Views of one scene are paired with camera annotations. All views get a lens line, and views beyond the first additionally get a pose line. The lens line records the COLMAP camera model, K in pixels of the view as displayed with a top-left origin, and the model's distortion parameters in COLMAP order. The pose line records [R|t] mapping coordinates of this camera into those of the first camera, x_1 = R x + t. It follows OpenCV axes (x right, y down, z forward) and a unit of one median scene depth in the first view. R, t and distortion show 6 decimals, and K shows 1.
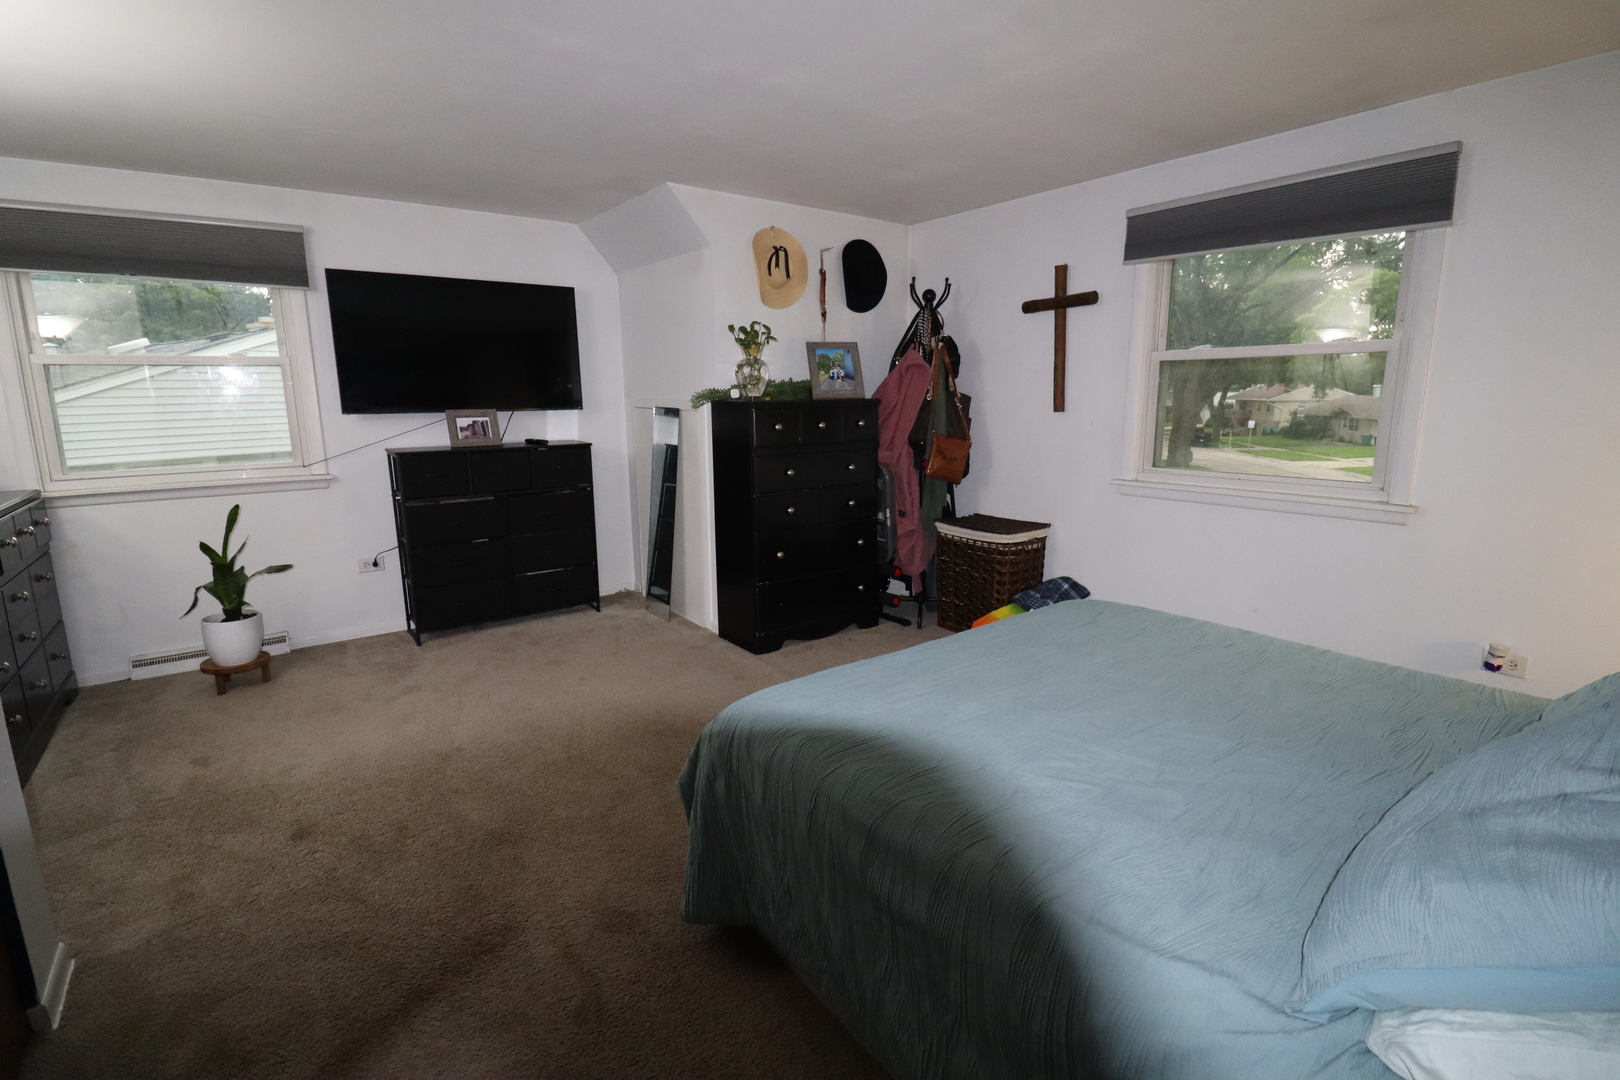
lens RADIAL K [[751.6, 0, 819.1], [0, 751.6, 530.1], [0, 0, 1]] dist [0.002253, -0.018702]
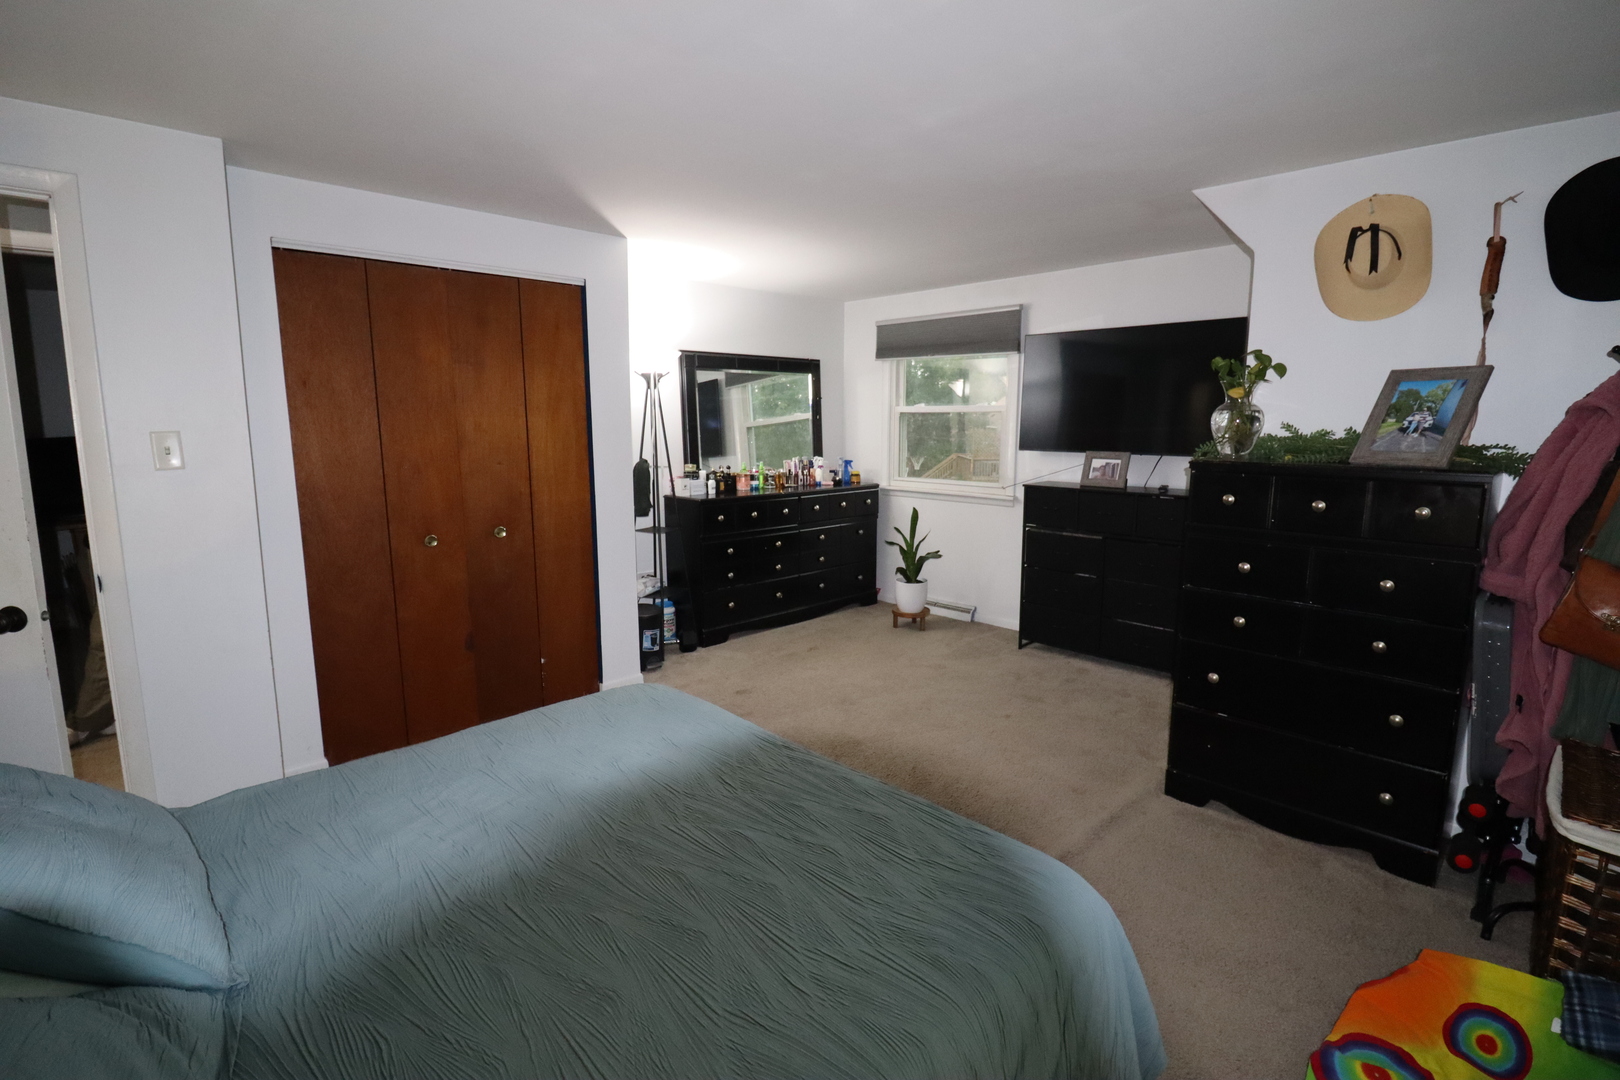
lens RADIAL K [[751.6, 0, 819.1], [0, 751.6, 530.1], [0, 0, 1]] dist [0.002253, -0.018702]
pose [[0.127349, 0.152618, -0.980046, 0.536408], [-0.185669, 0.974293, 0.127596, -0.115344], [0.974325, 0.165715, 0.152412, 0.476799]]
